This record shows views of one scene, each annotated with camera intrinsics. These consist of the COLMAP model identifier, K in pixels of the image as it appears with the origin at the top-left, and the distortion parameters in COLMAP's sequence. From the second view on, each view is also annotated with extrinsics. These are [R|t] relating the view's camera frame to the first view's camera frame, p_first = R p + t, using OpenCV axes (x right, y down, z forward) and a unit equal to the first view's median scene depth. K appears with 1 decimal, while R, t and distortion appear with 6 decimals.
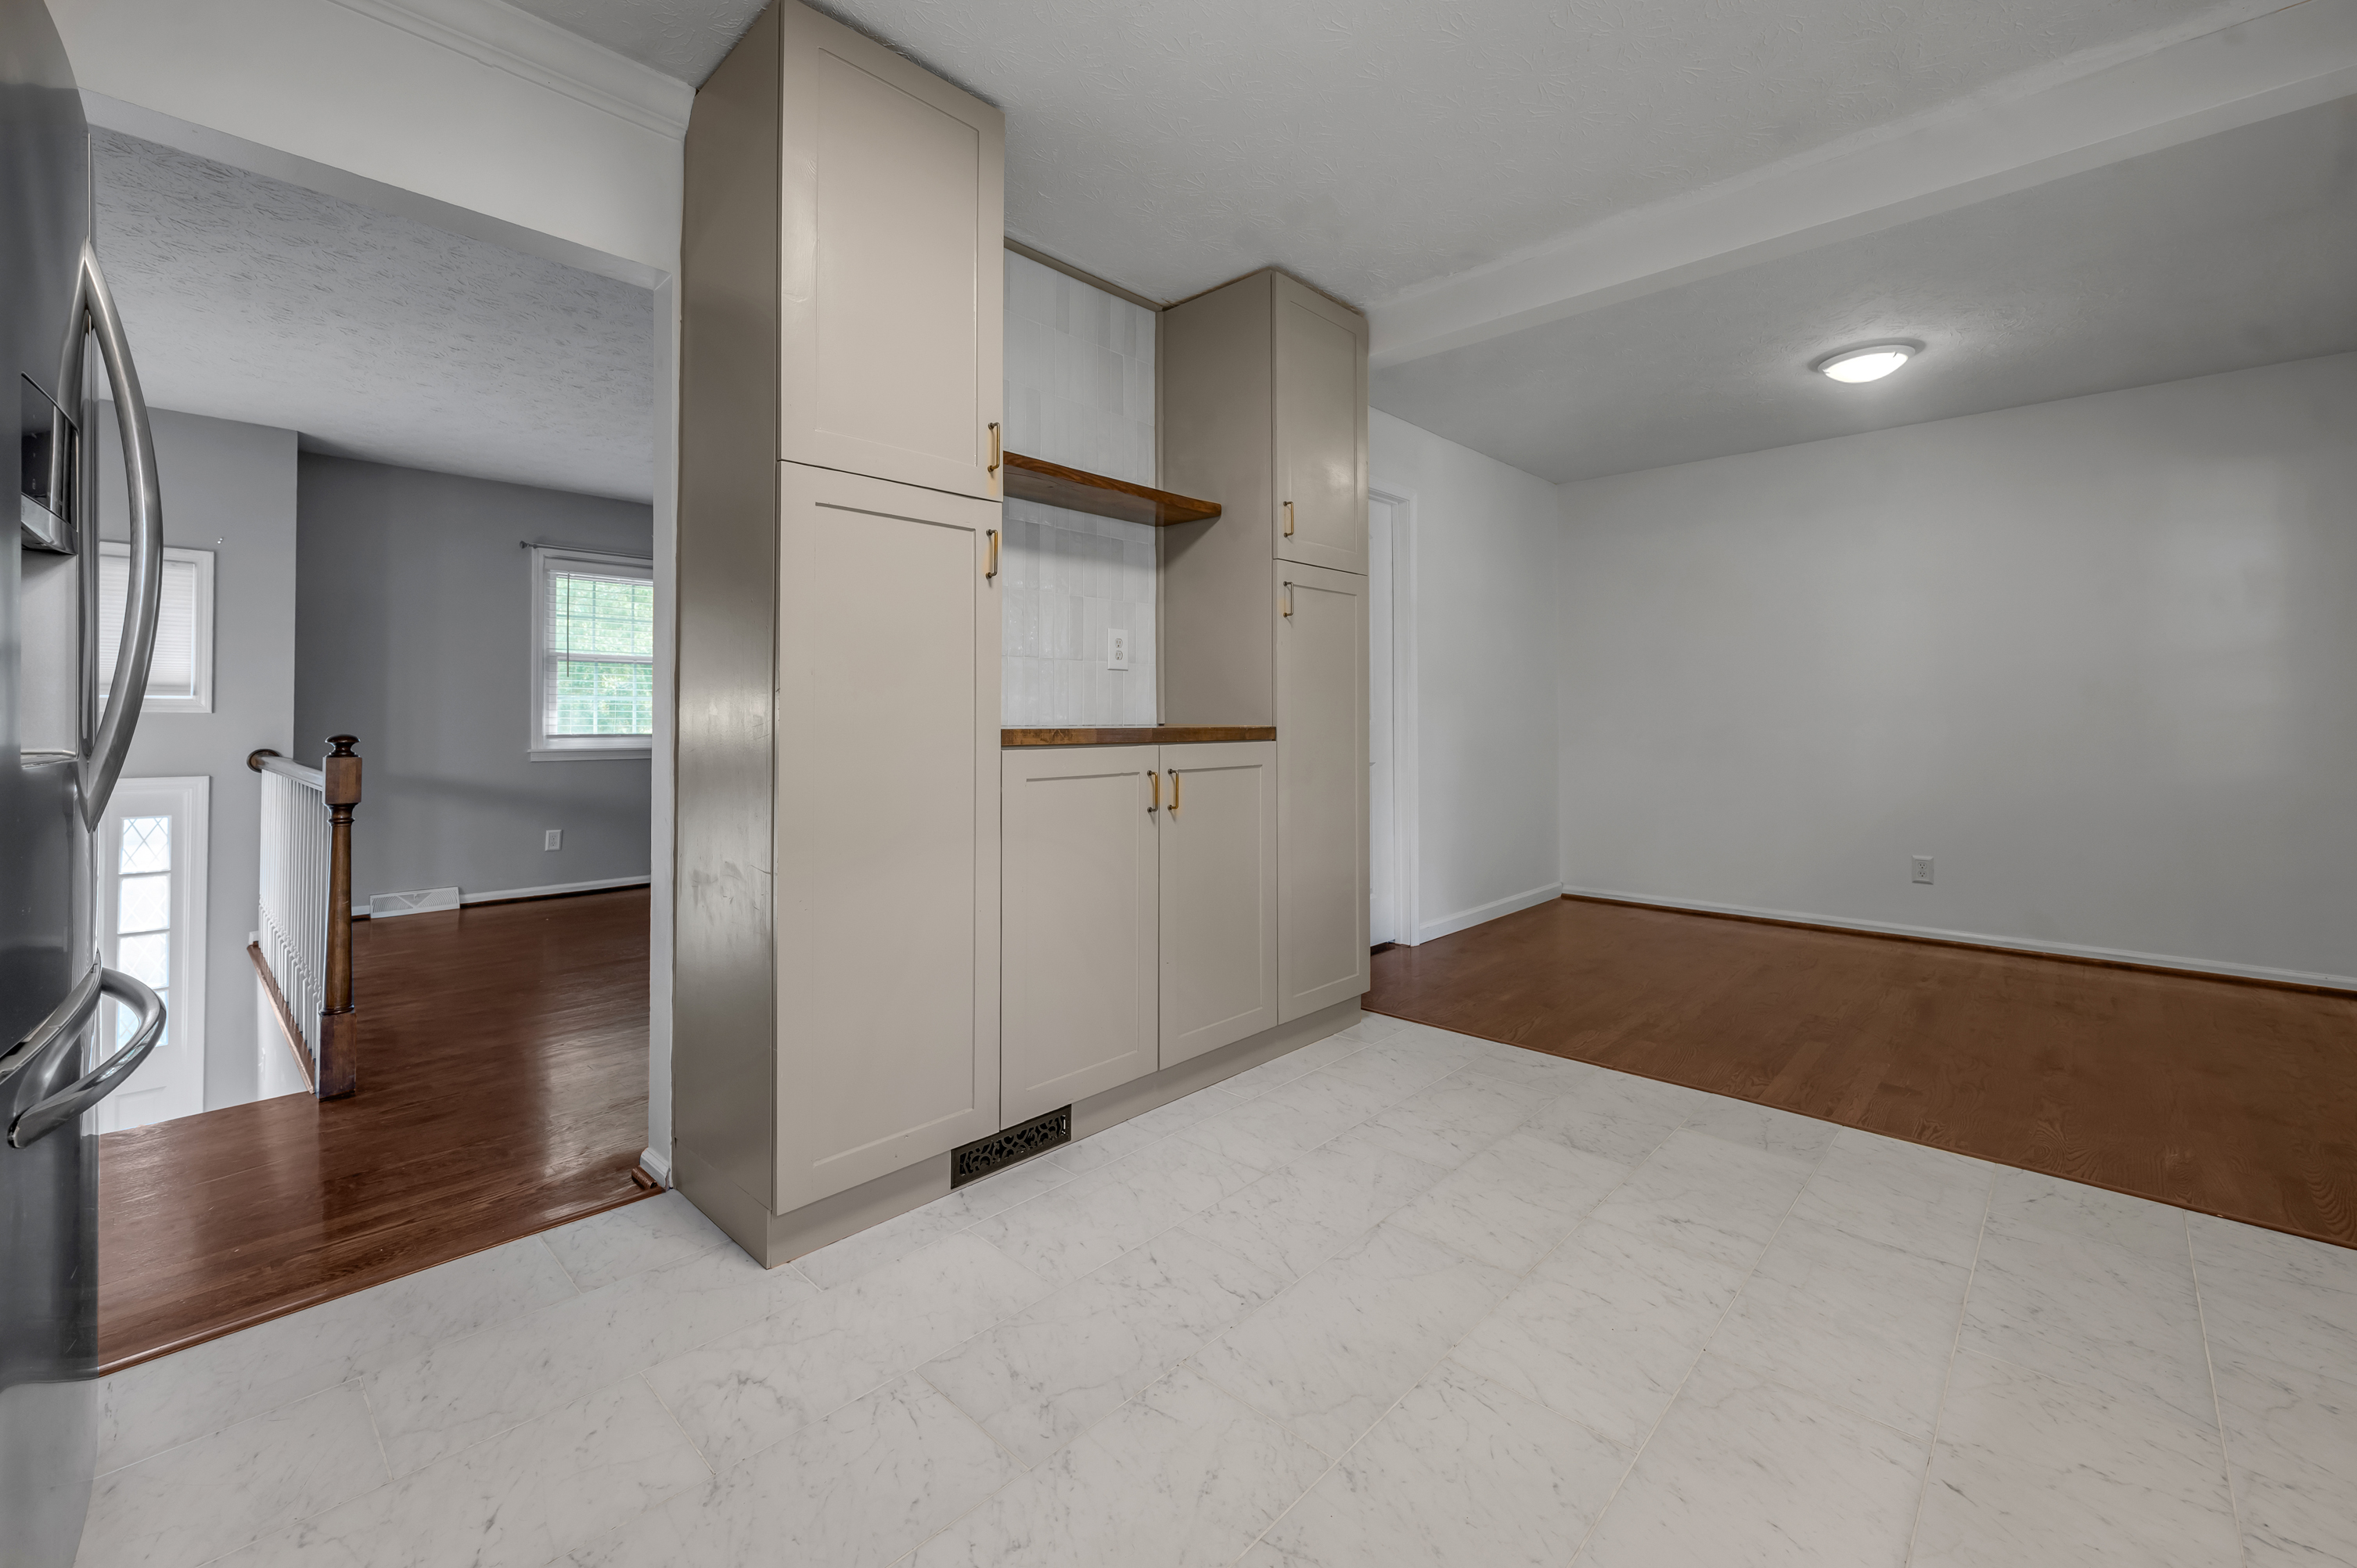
lens RADIAL K [[964.4, 0, 1177.1], [0, 964.4, 726.7], [0, 0, 1]] dist [-0.003580, -0.000197]
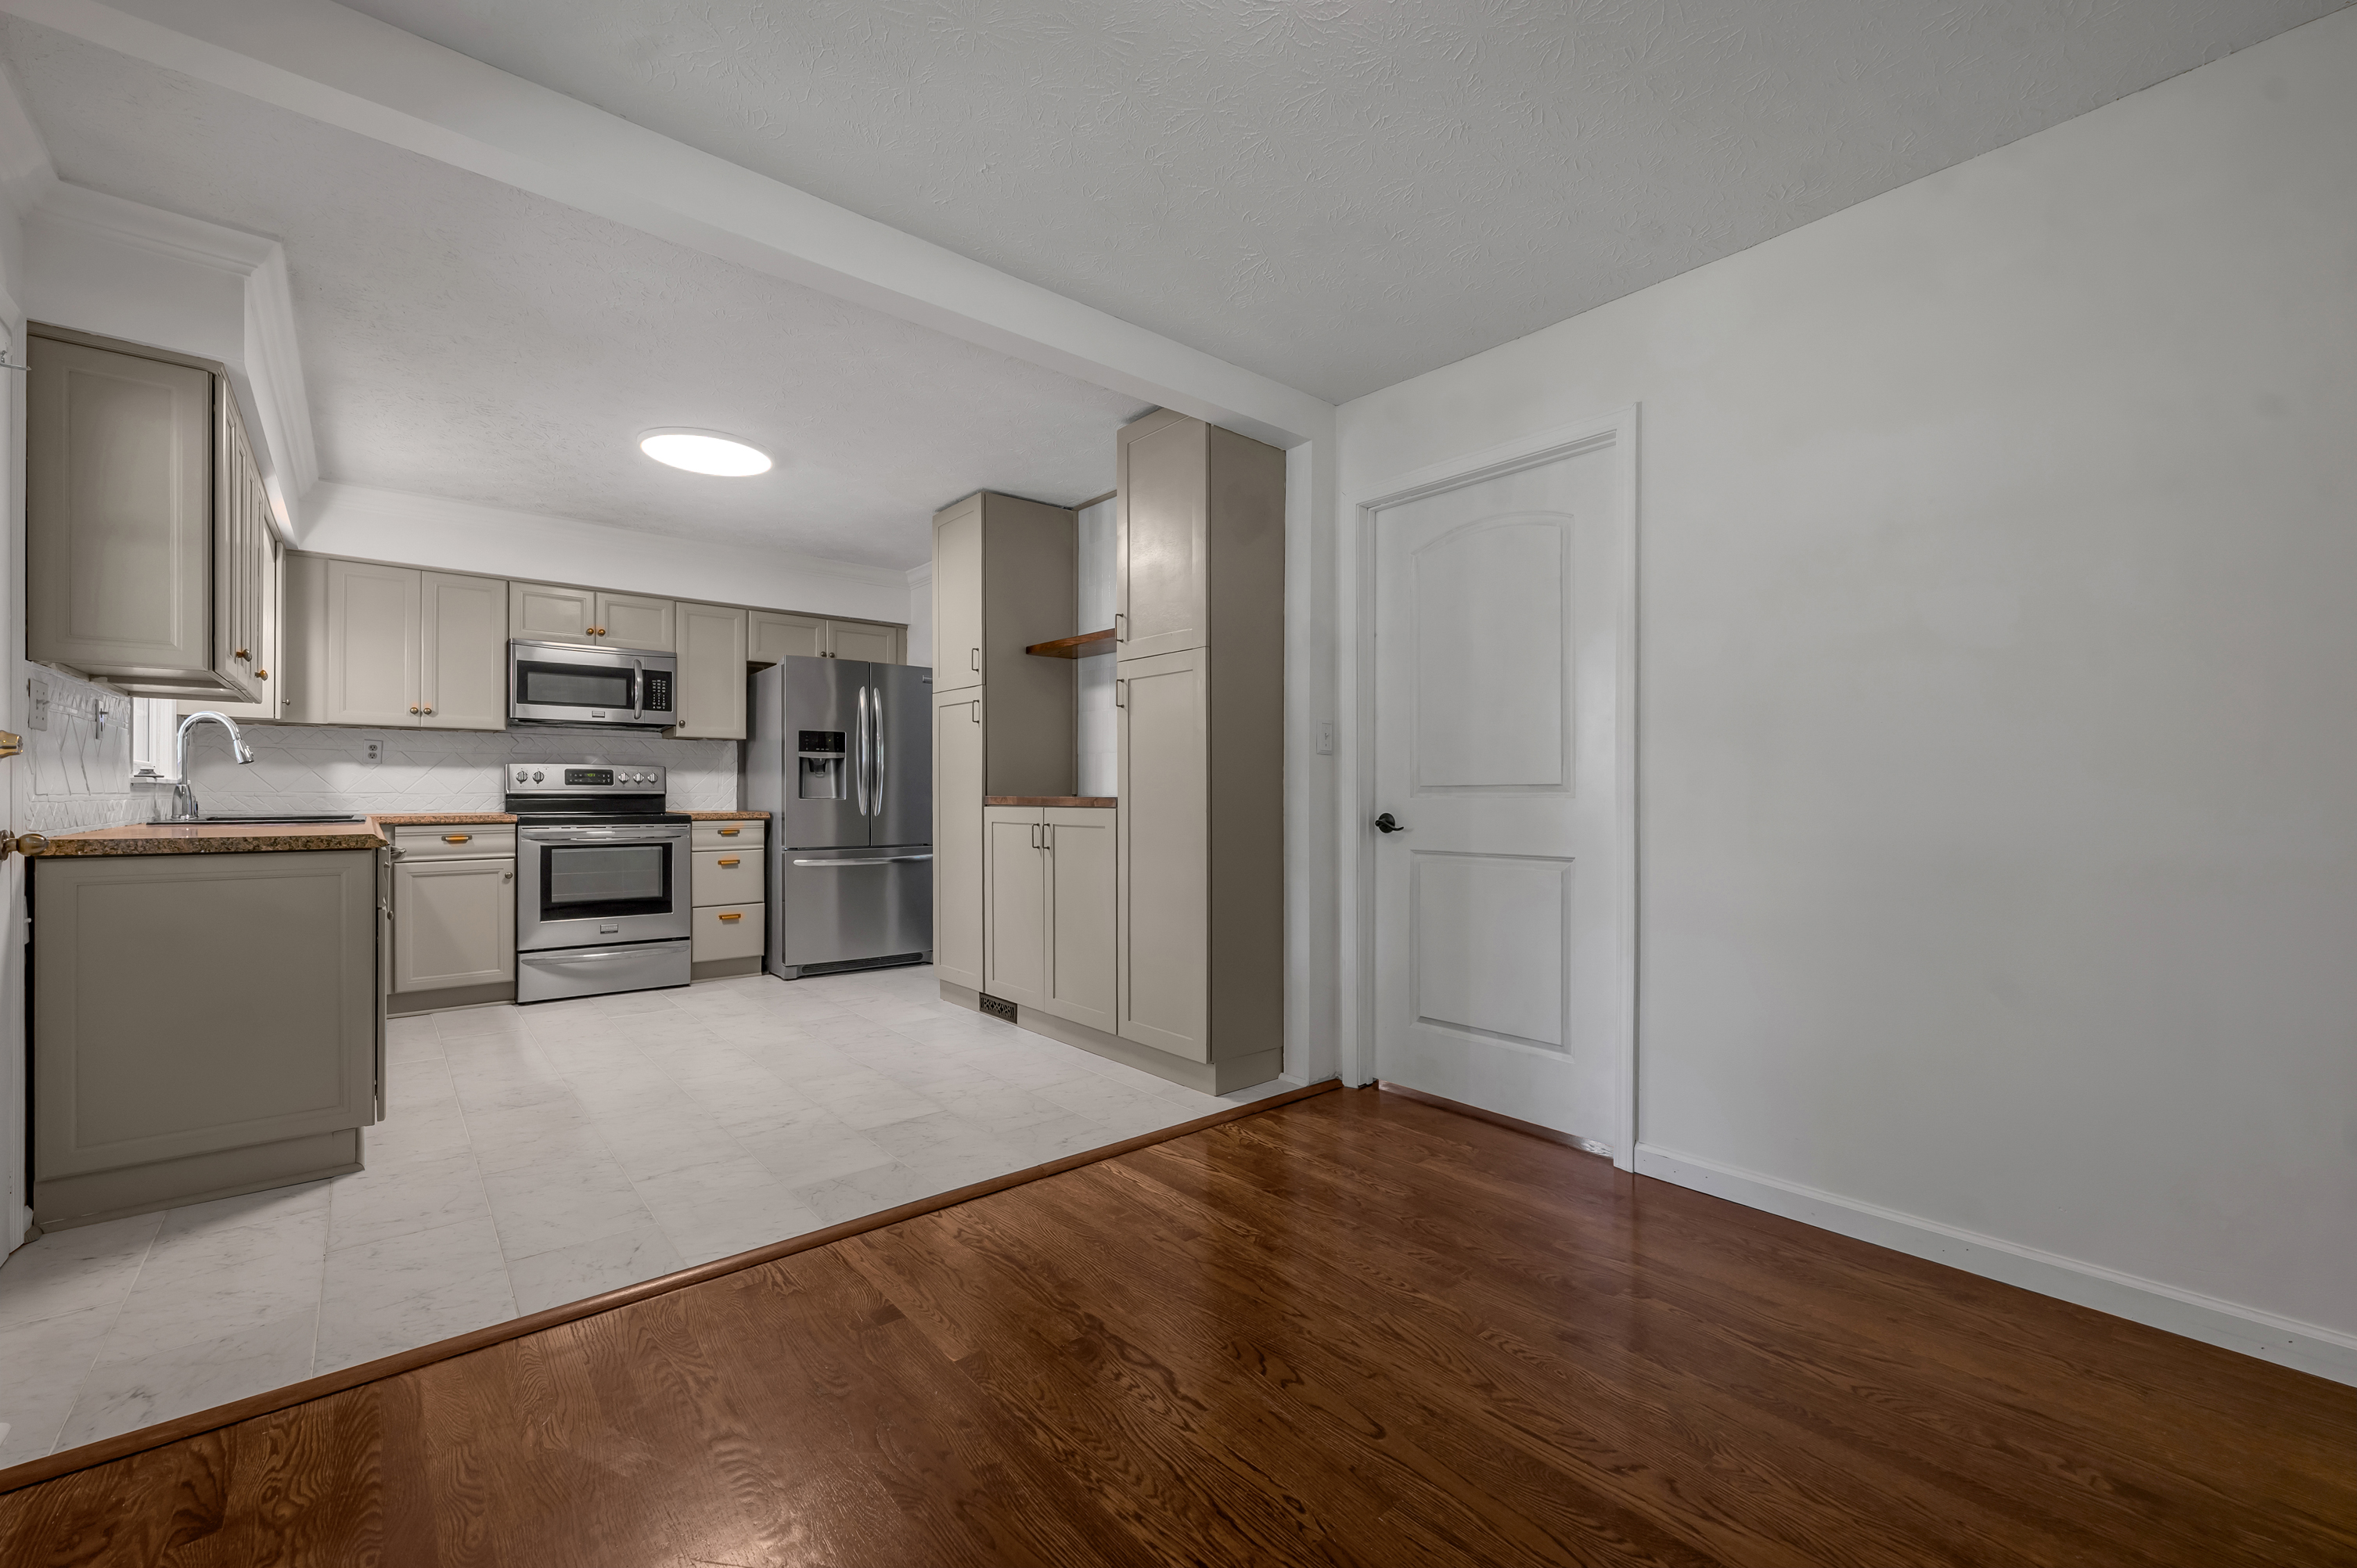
lens RADIAL K [[950.1, 0, 1182.2], [0, 950.1, 799.8], [0, 0, 1]] dist [0.001071, -0.000045]
pose [[-0.098046, 0.009405, -0.995137, 1.631505], [-0.008816, 0.999908, 0.010319, -0.011682], [0.995143, 0.009785, -0.097954, 1.483075]]
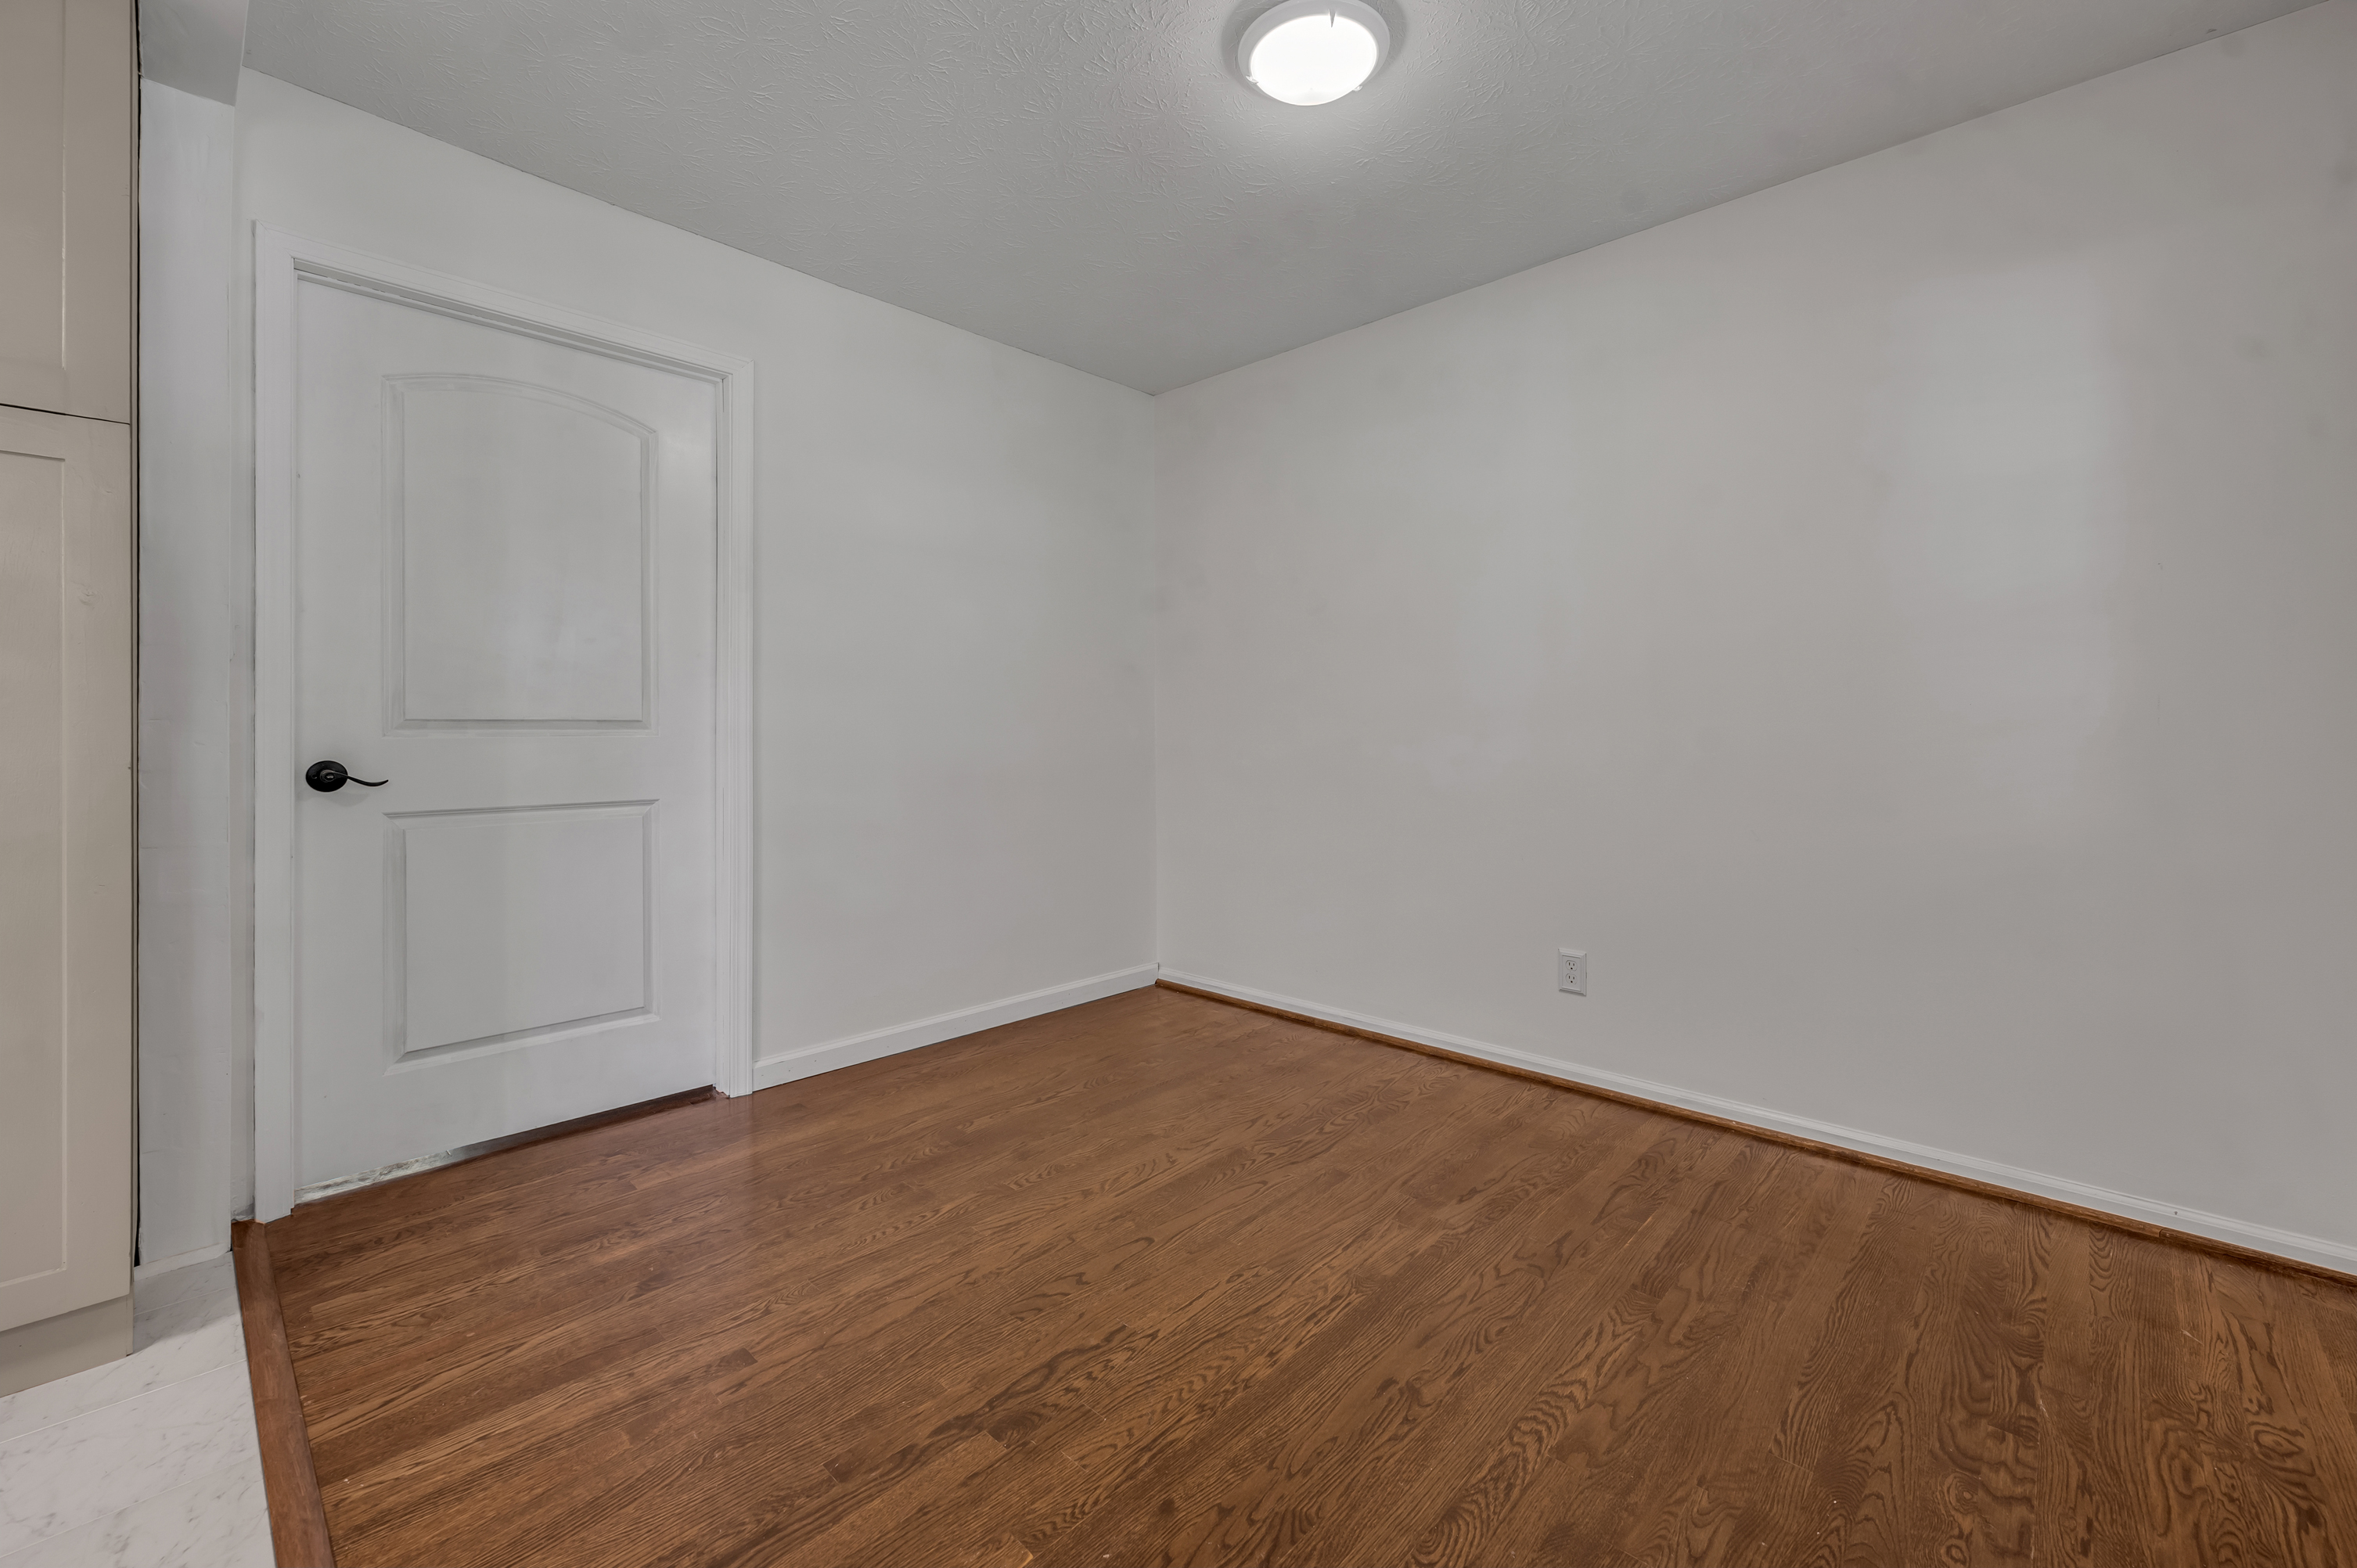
lens RADIAL K [[964.4, 0, 1177.1], [0, 964.4, 726.7], [0, 0, 1]] dist [-0.003580, -0.000197]
pose [[0.999997, 0.002392, 0.001118, 0.993939], [-0.002379, 0.999930, -0.011615, -0.003698], [-0.001145, 0.011612, 0.999932, 0.719977]]
